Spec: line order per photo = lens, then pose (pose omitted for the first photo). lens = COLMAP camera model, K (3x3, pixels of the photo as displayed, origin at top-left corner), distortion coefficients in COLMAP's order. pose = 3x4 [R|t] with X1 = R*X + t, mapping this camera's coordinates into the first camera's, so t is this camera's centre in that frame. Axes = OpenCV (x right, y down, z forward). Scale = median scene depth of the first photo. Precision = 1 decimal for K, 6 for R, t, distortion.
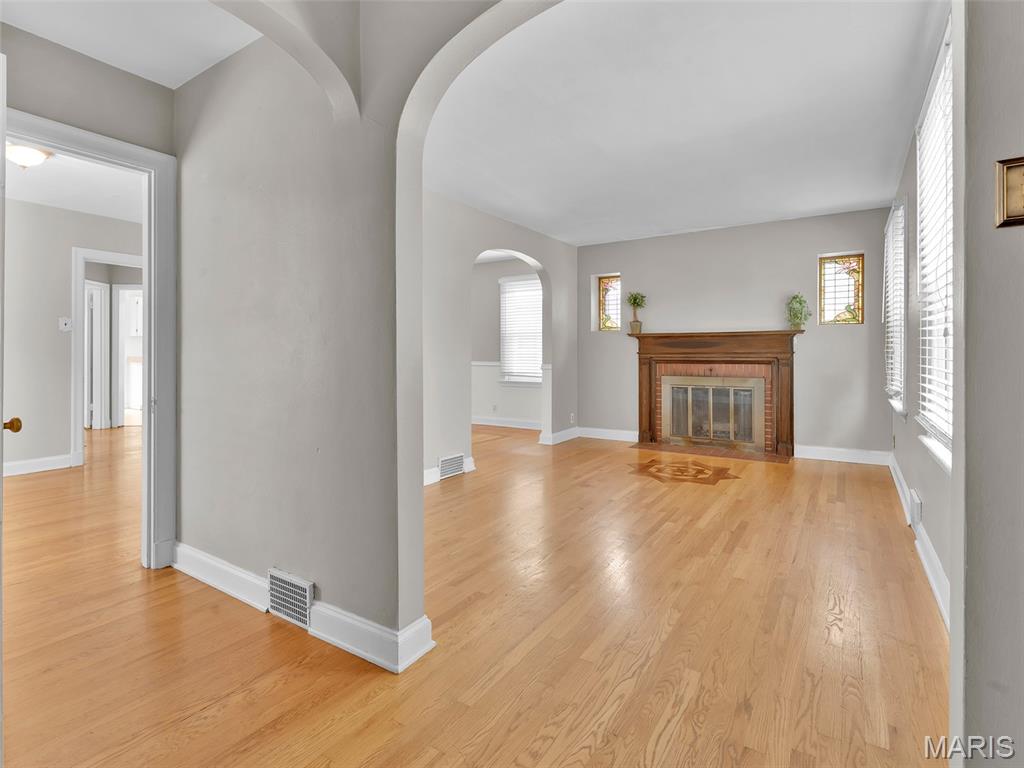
lens RADIAL K [[490.2, 0, 520.0], [0, 490.2, 361.8], [0, 0, 1]] dist [-0.000139, -0.000329]
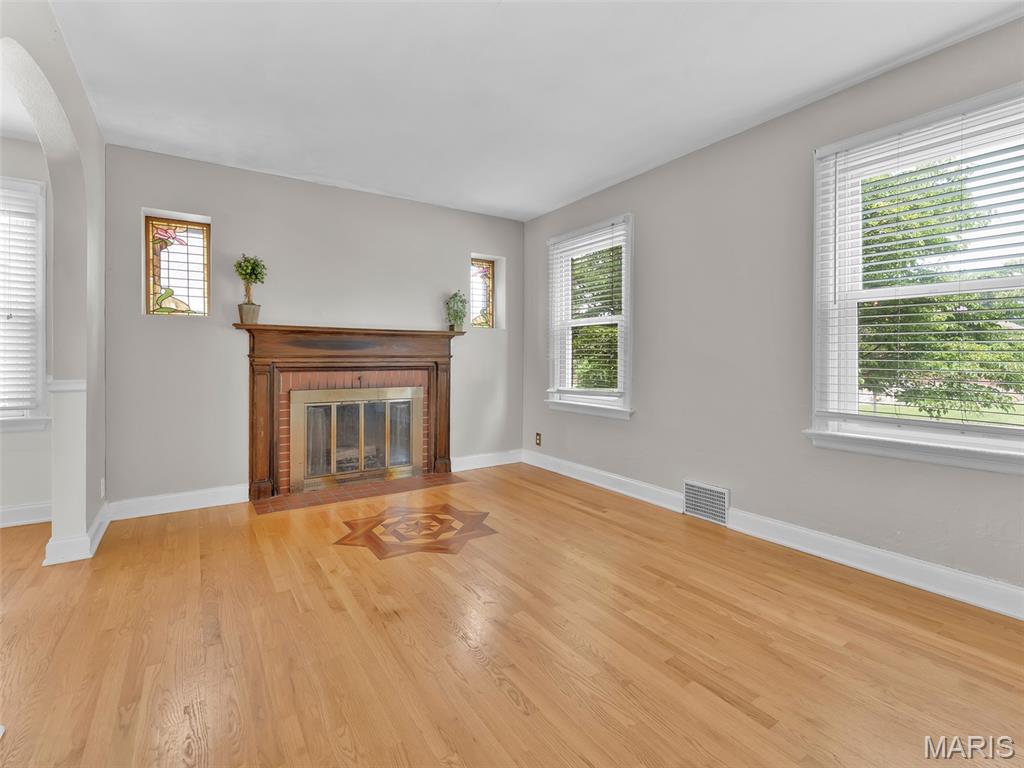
lens RADIAL K [[490.2, 0, 520.0], [0, 490.2, 361.8], [0, 0, 1]] dist [-0.000139, -0.000329]
pose [[0.403668, -0.006160, 0.914885, -0.207637], [0.012285, 0.999924, 0.001313, -0.008002], [-0.914823, 0.010709, 0.403713, 0.498848]]
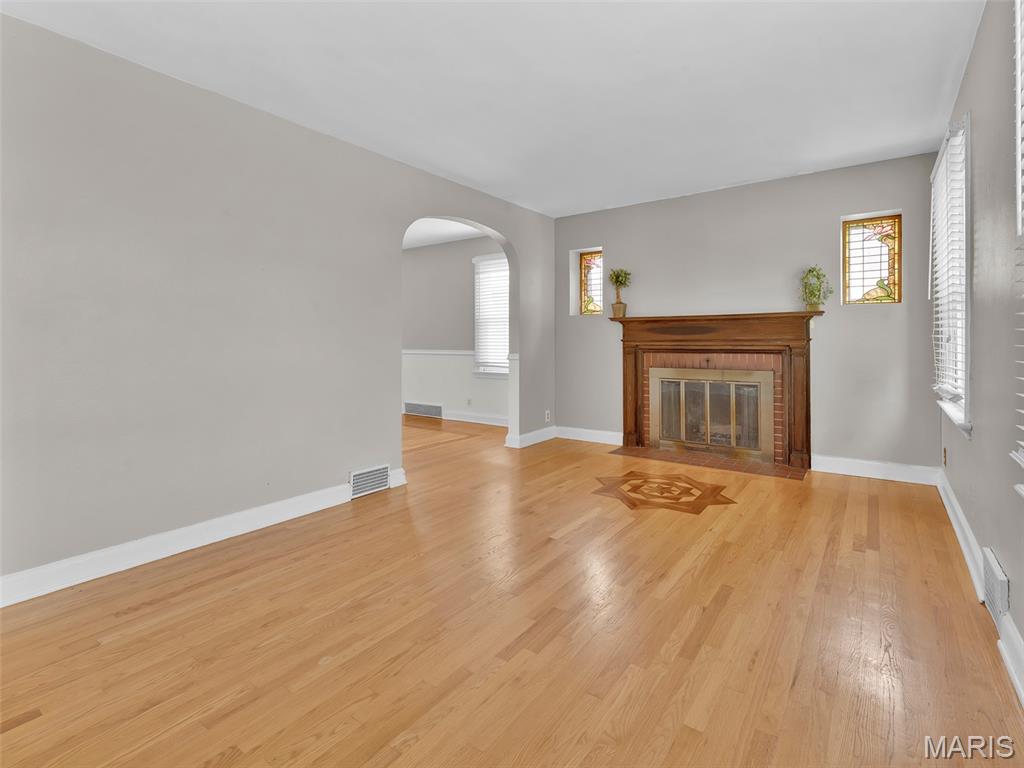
lens RADIAL K [[479.5, 0, 513.6], [0, 479.5, 346.5], [0, 0, 1]] dist [-0.000948, -0.000799]
pose [[0.998190, -0.001404, -0.060118, 0.116385], [0.001091, 0.999986, -0.005239, -0.003773], [0.060124, 0.005164, 0.998178, 0.180349]]
